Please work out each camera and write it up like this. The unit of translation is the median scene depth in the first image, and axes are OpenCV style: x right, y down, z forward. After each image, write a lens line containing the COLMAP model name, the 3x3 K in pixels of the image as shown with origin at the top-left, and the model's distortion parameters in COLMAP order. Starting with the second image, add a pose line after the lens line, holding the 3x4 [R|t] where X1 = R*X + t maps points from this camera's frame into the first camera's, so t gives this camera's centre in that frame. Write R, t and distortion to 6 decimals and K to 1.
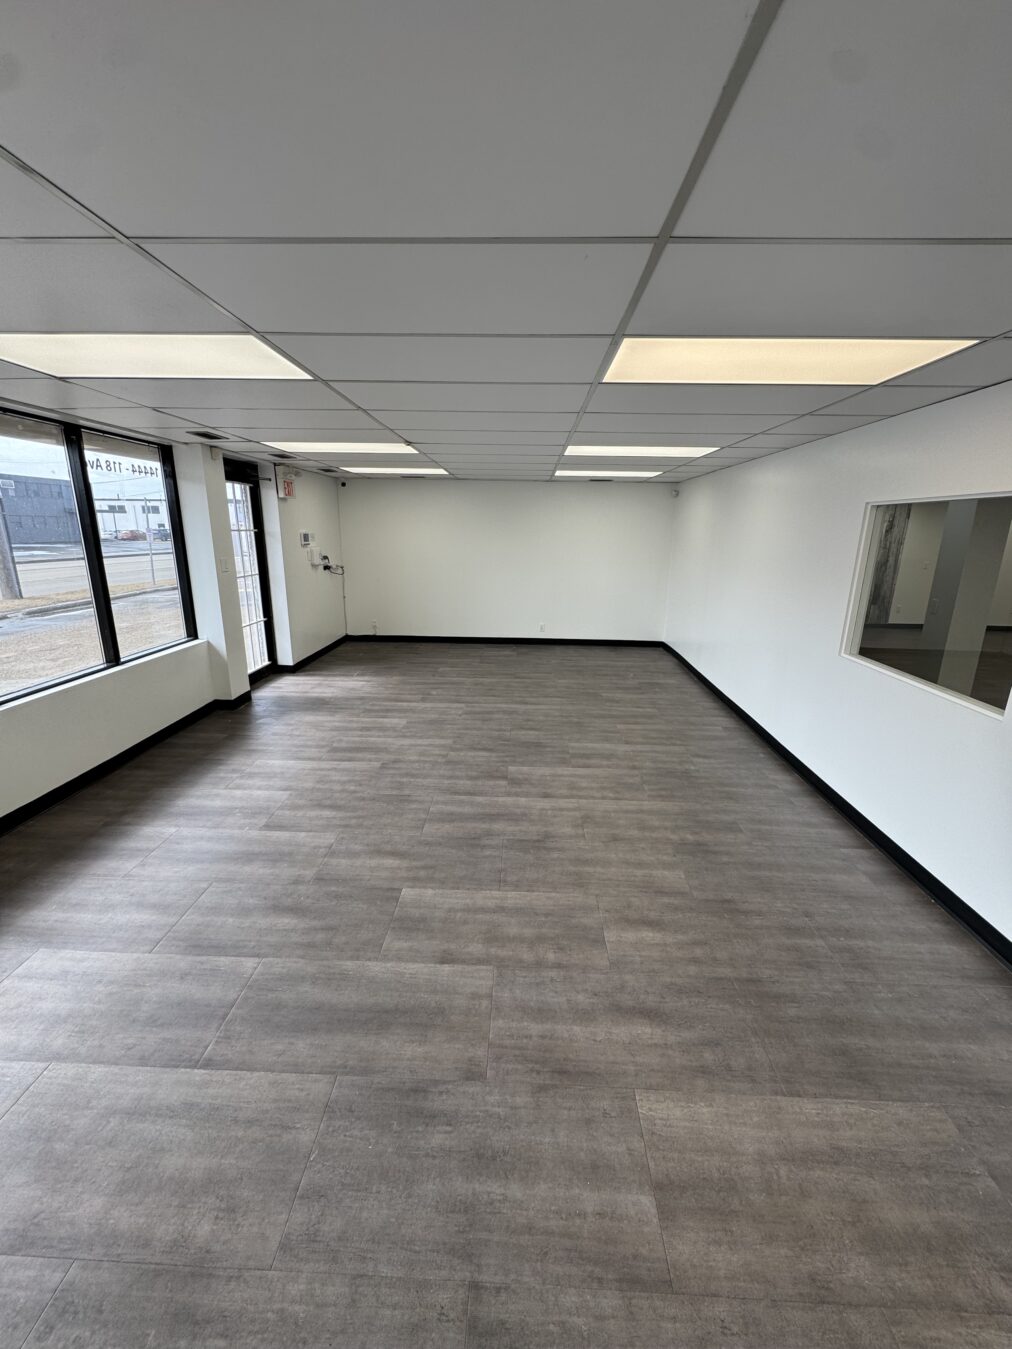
lens RADIAL K [[540.5, 0, 508.3], [0, 540.5, 673.0], [0, 0, 1]] dist [-0.001654, 0.000261]
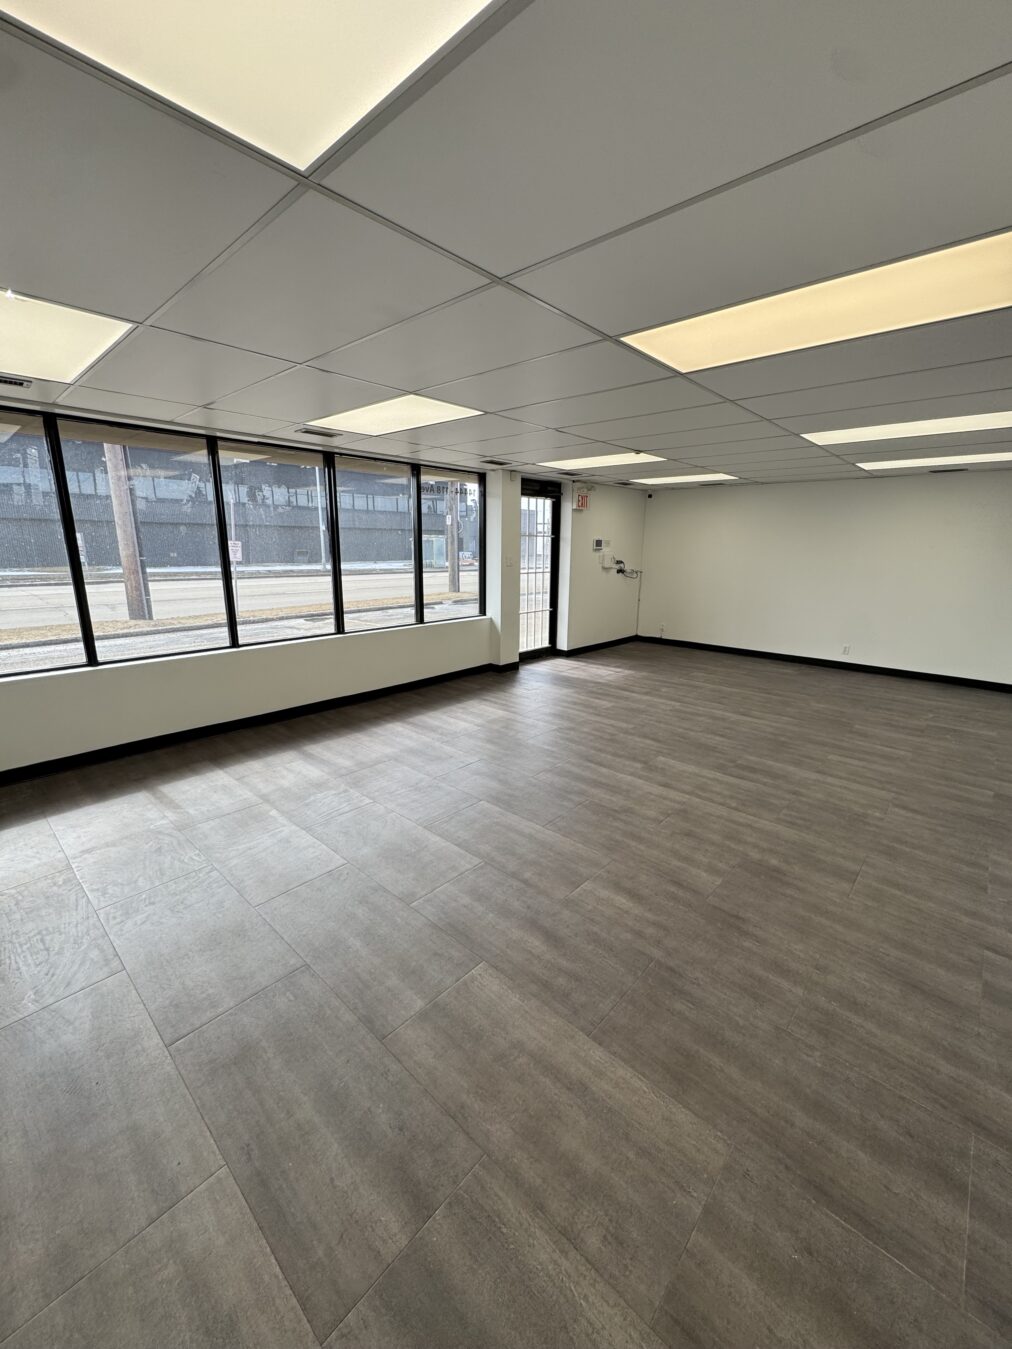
lens RADIAL K [[540.5, 0, 503.4], [0, 540.5, 672.5], [0, 0, 1]] dist [-0.001654, 0.000261]
pose [[0.758048, 0.146240, -0.635592, 0.358423], [-0.168033, 0.985430, 0.026324, 0.035469], [0.630181, 0.086845, 0.771576, 0.013102]]
